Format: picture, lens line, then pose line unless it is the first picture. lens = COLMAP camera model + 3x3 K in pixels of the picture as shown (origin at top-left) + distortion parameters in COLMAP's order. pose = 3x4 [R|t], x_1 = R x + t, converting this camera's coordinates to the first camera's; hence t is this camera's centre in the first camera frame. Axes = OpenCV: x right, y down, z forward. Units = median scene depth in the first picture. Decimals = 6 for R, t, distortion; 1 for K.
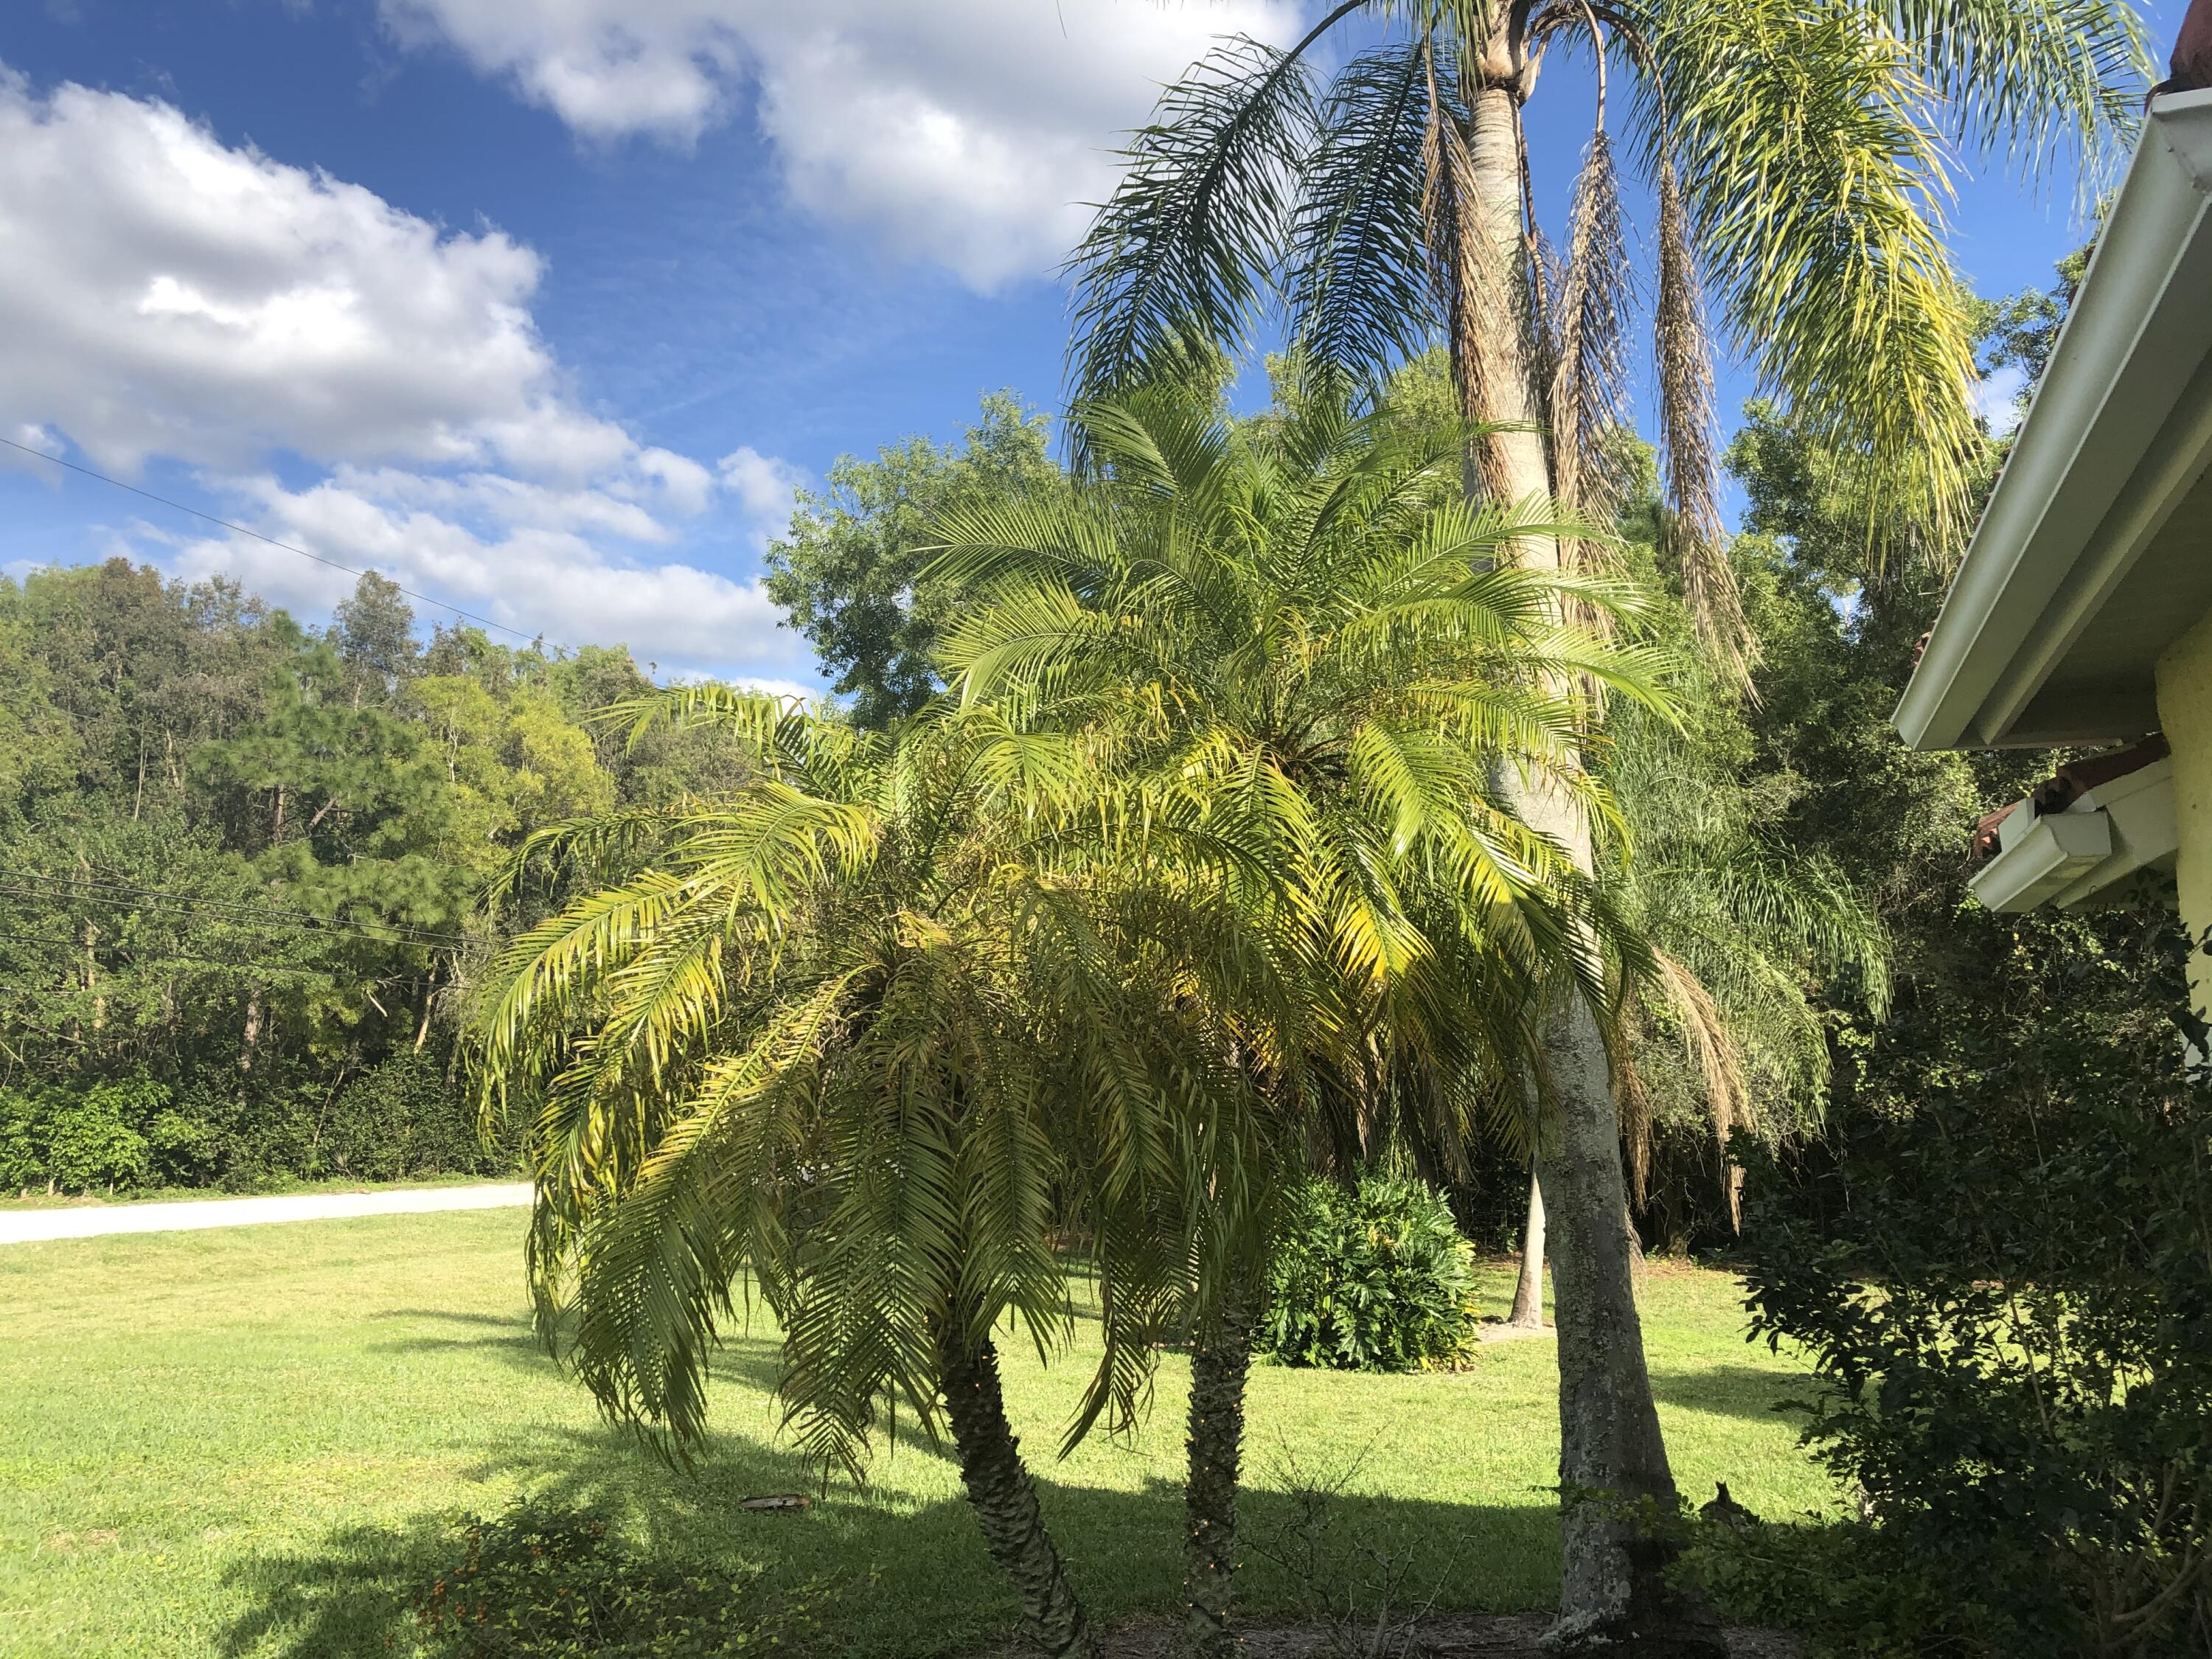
lens RADIAL K [[1798.8, 0, 1106.8], [0, 1798.8, 868.9], [0, 0, 1]] dist [0.044627, -0.102564]
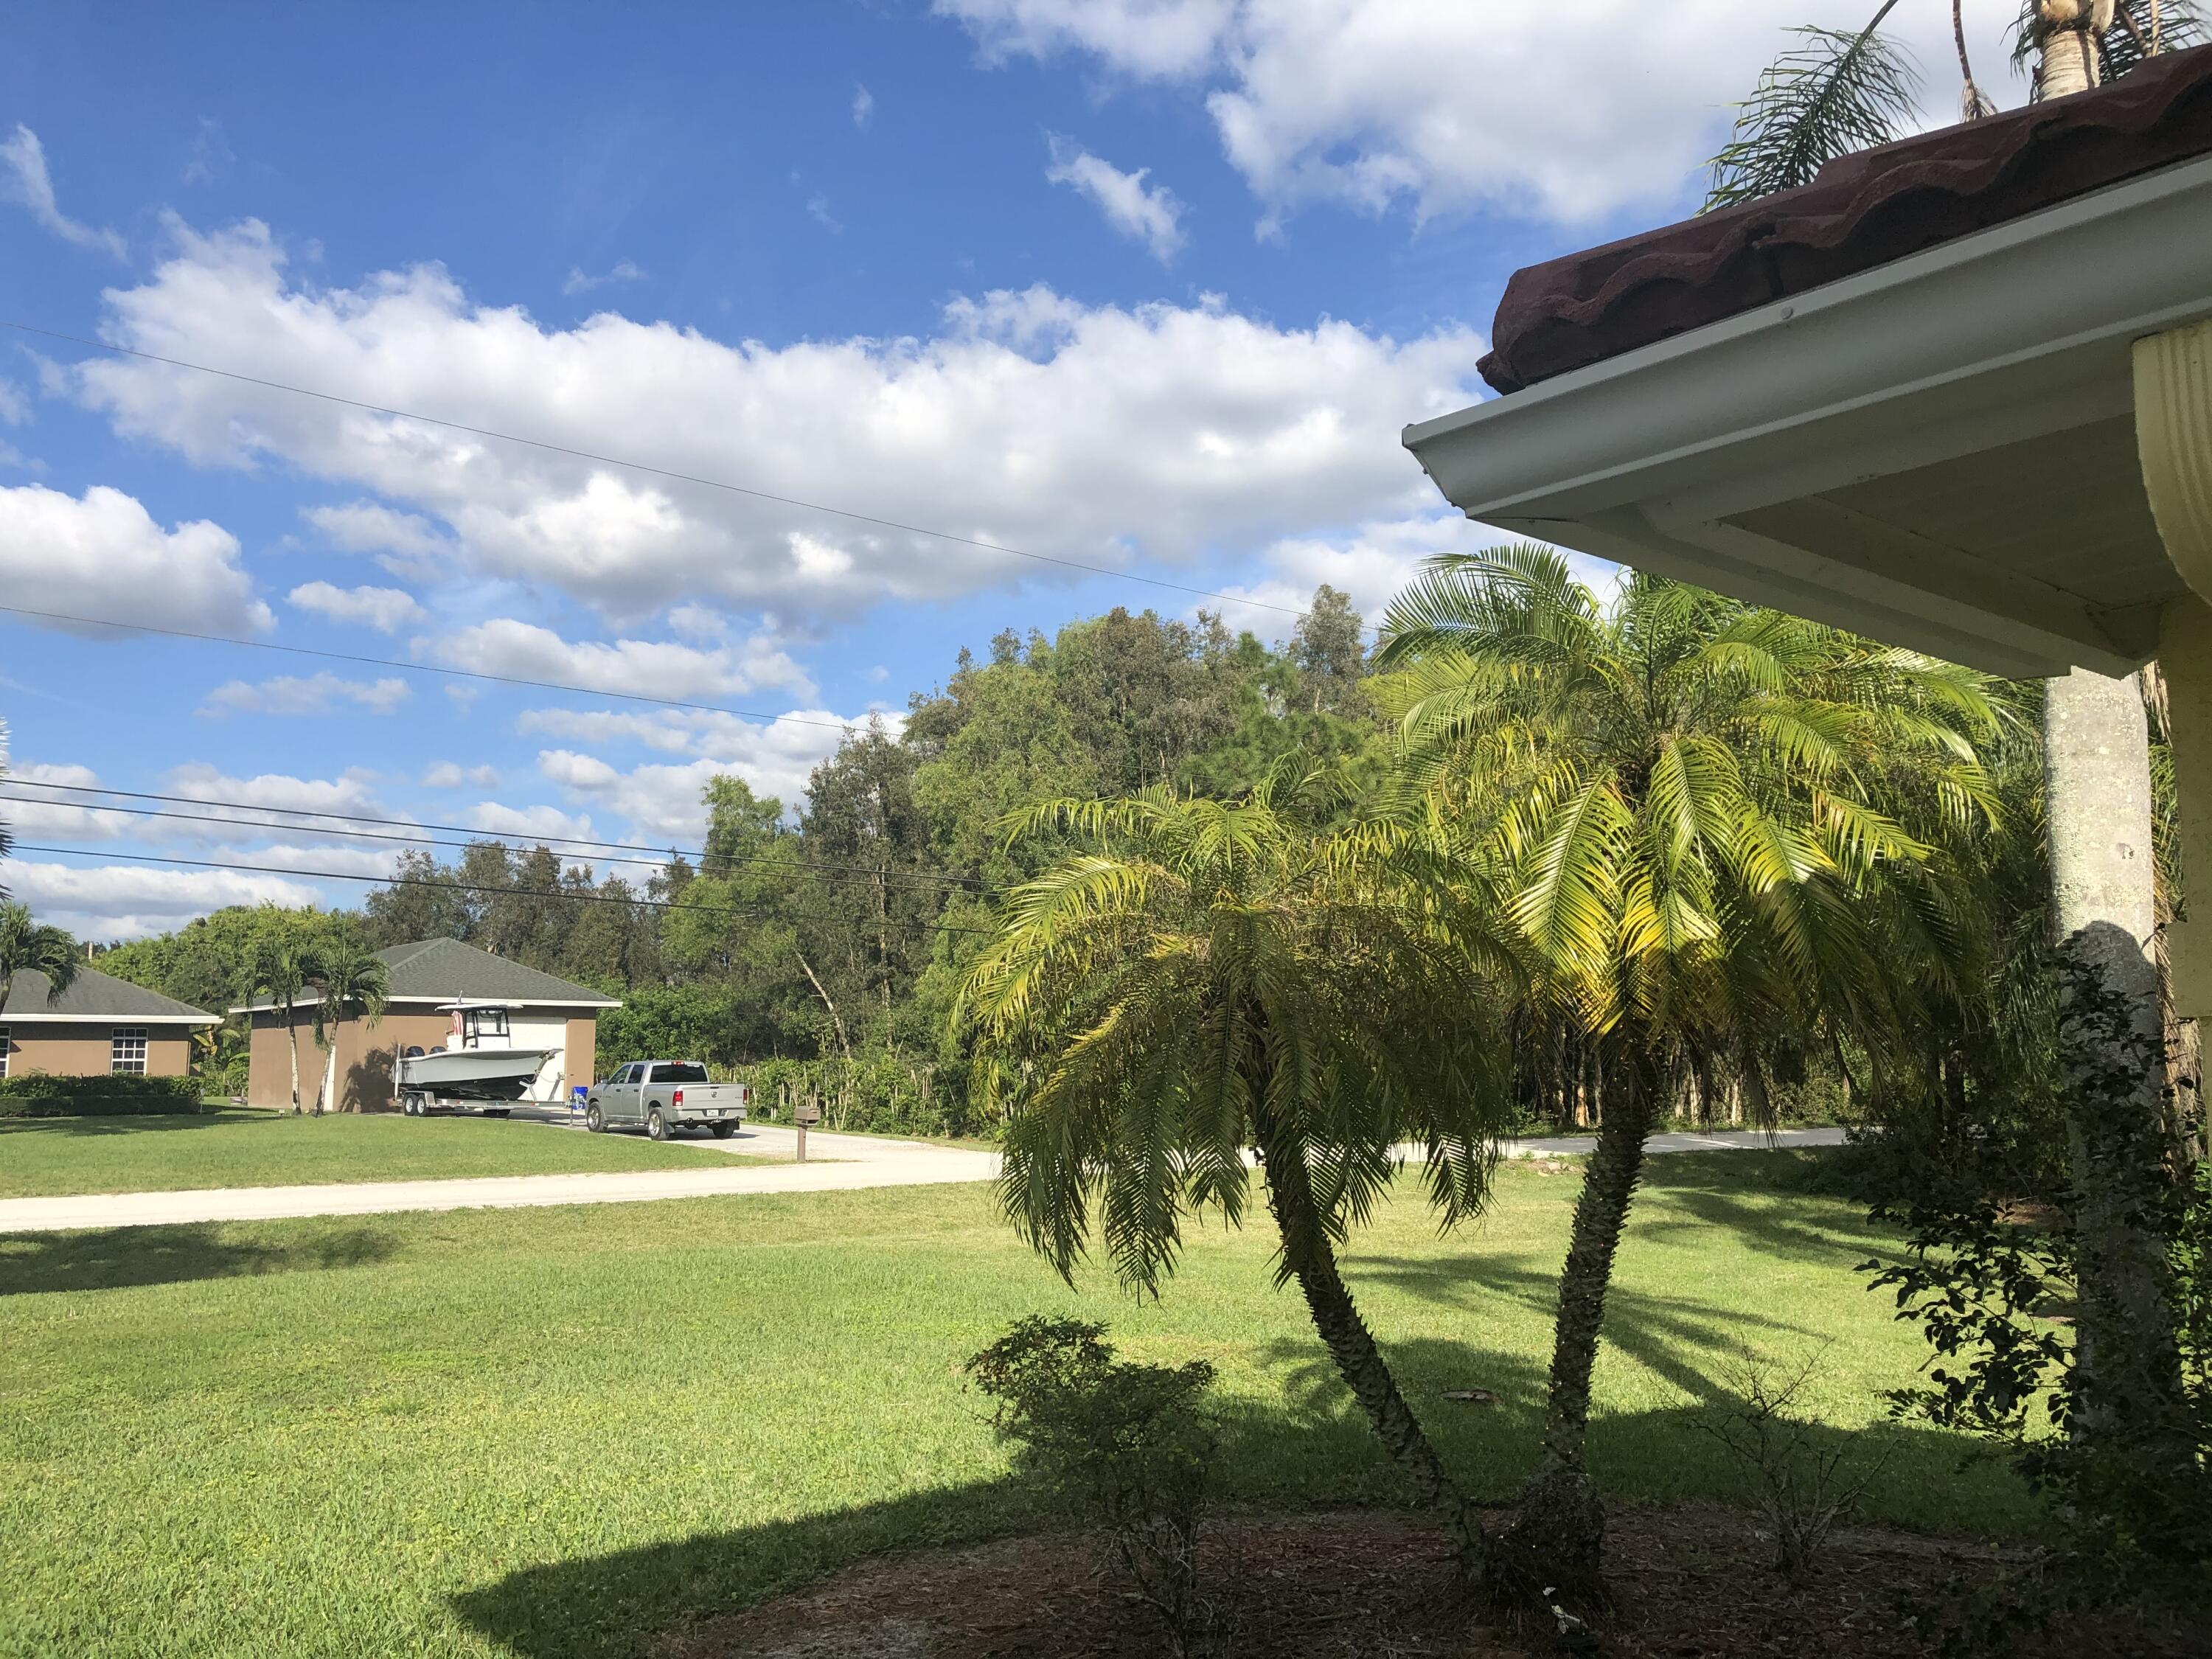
lens RADIAL K [[1823.8, 0, 1061.5], [0, 1823.8, 908.1], [0, 0, 1]] dist [0.007360, -0.003844]
pose [[0.838318, -0.052715, -0.542628, 0.059846], [0.075673, 0.996931, 0.020058, -0.003347], [0.539905, -0.057877, 0.839734, -0.031524]]
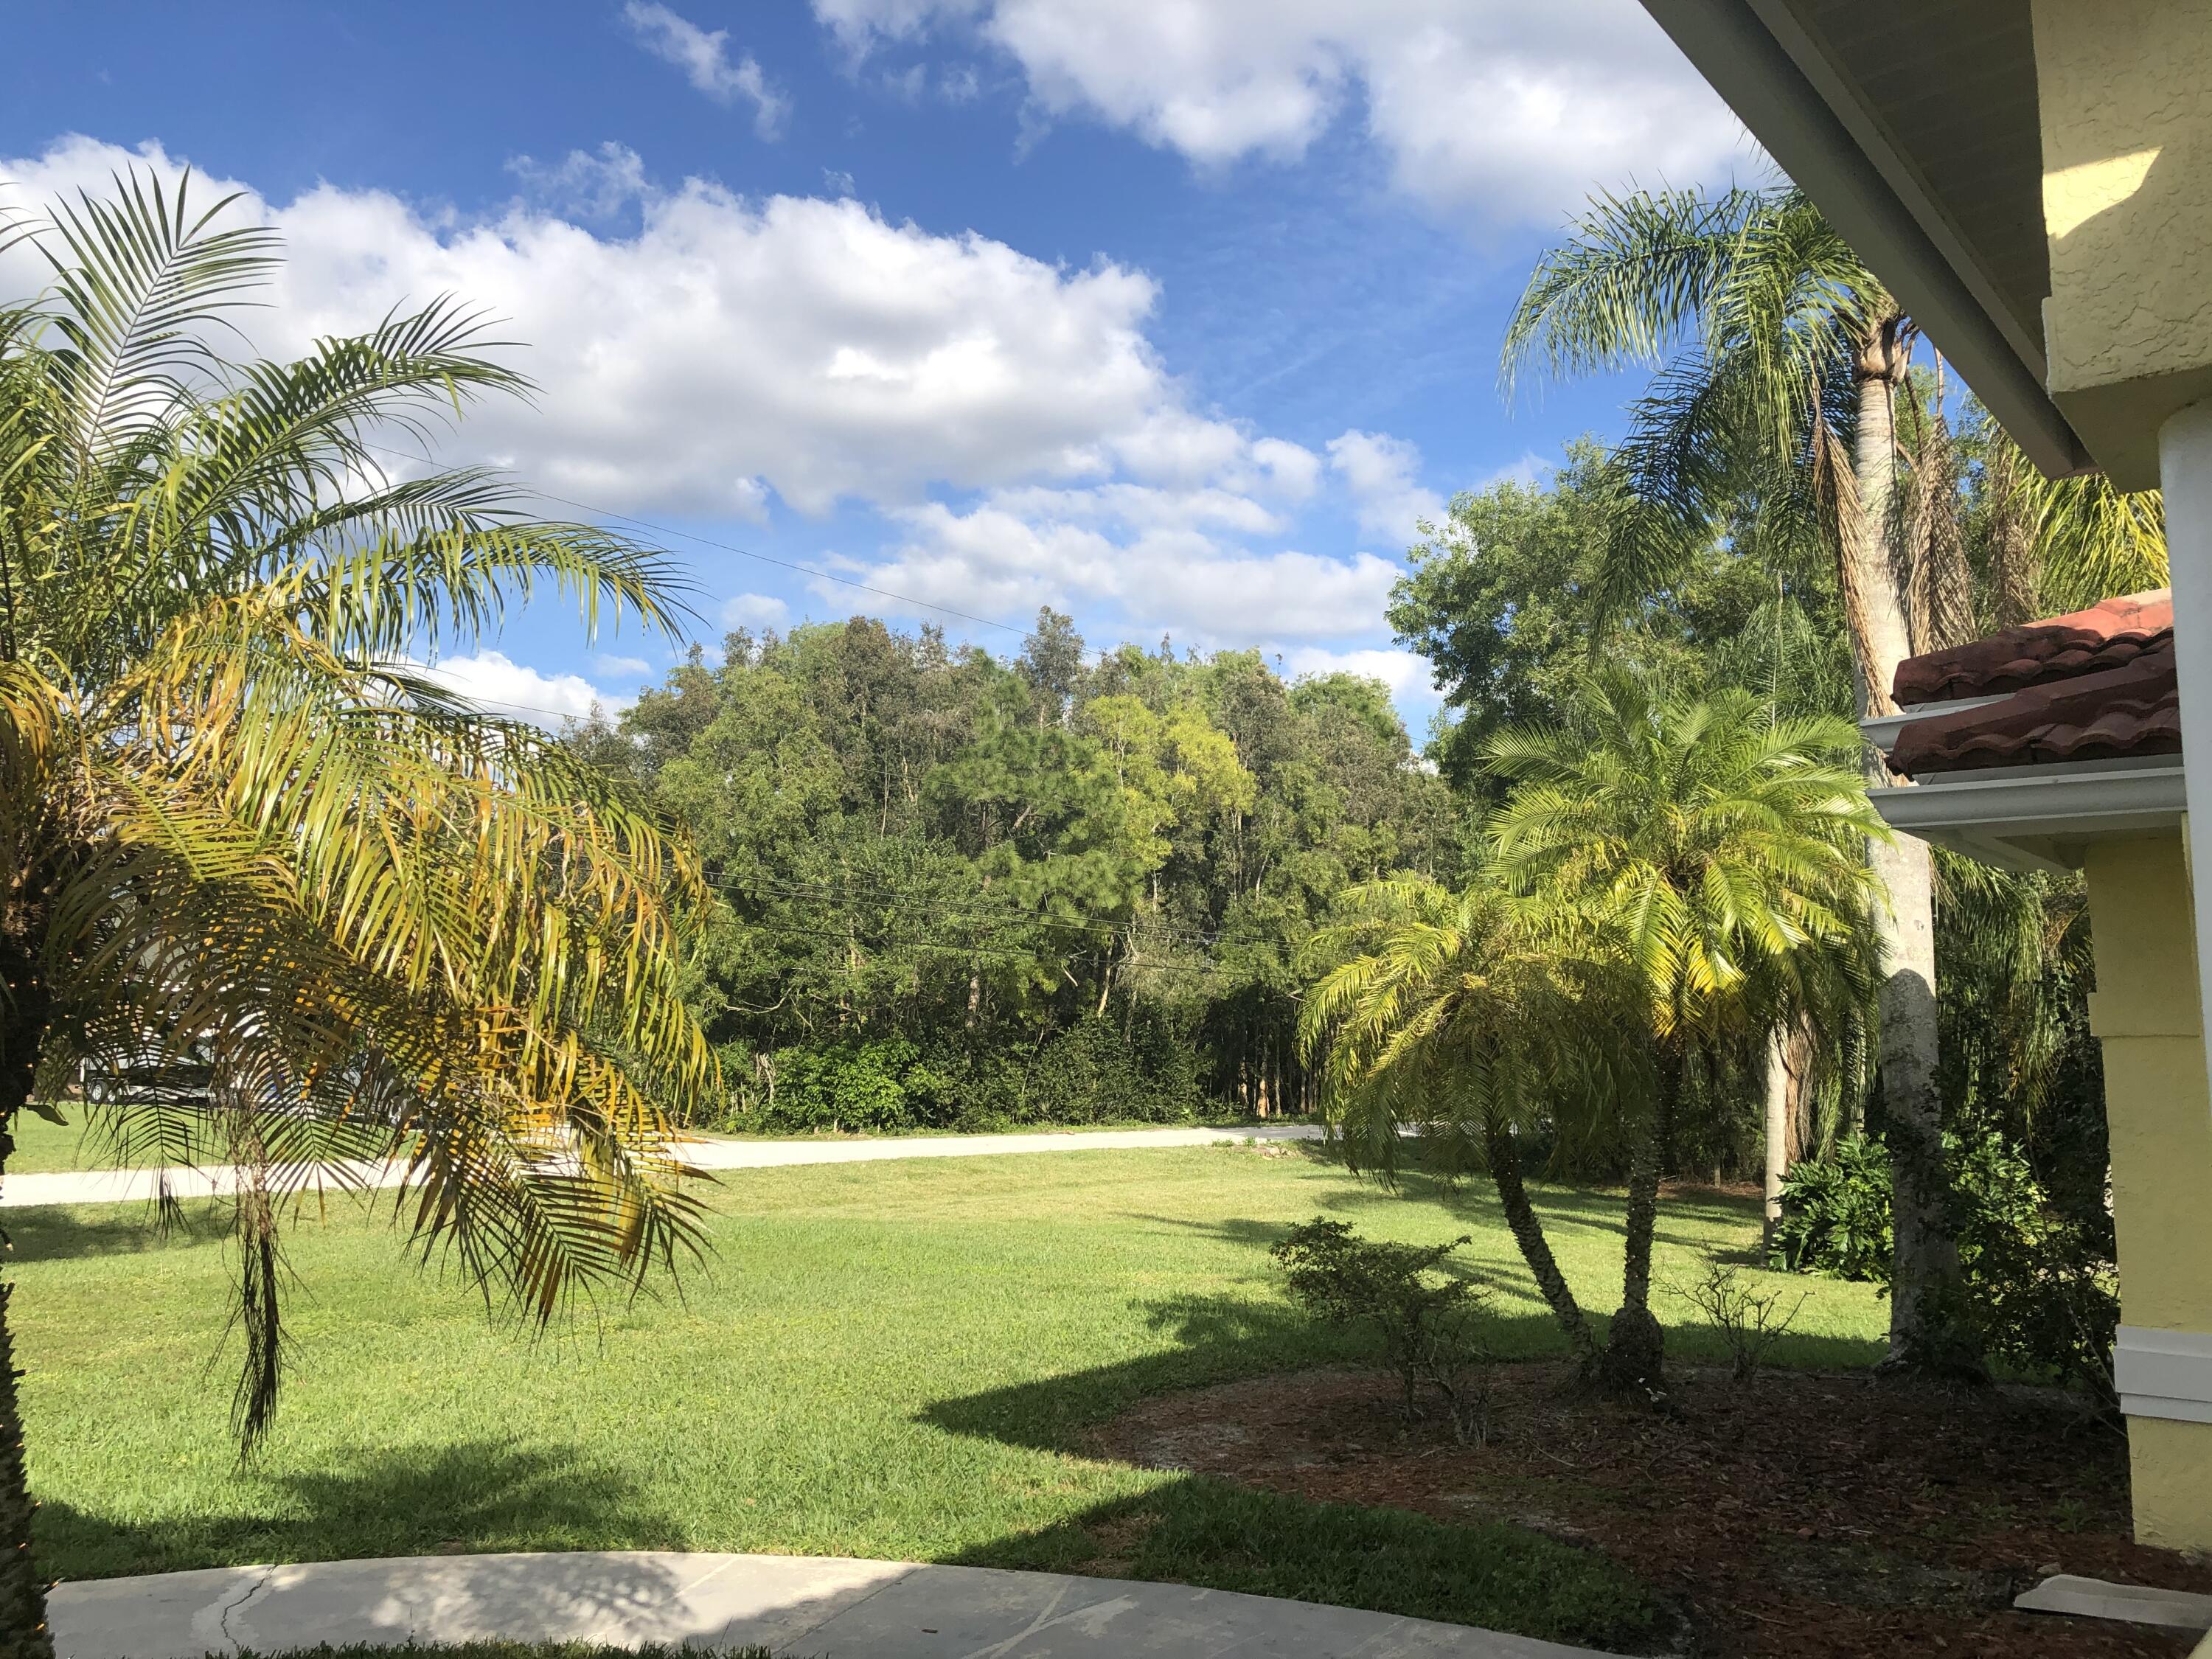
lens RADIAL K [[1859.0, 0, 1089.9], [0, 1859.0, 860.8], [0, 0, 1]] dist [0.062514, -0.040121]
pose [[0.940585, -0.032343, -0.338013, 0.025516], [0.039092, 0.999149, 0.013177, -0.017233], [0.337299, -0.025607, 0.941049, -0.150017]]
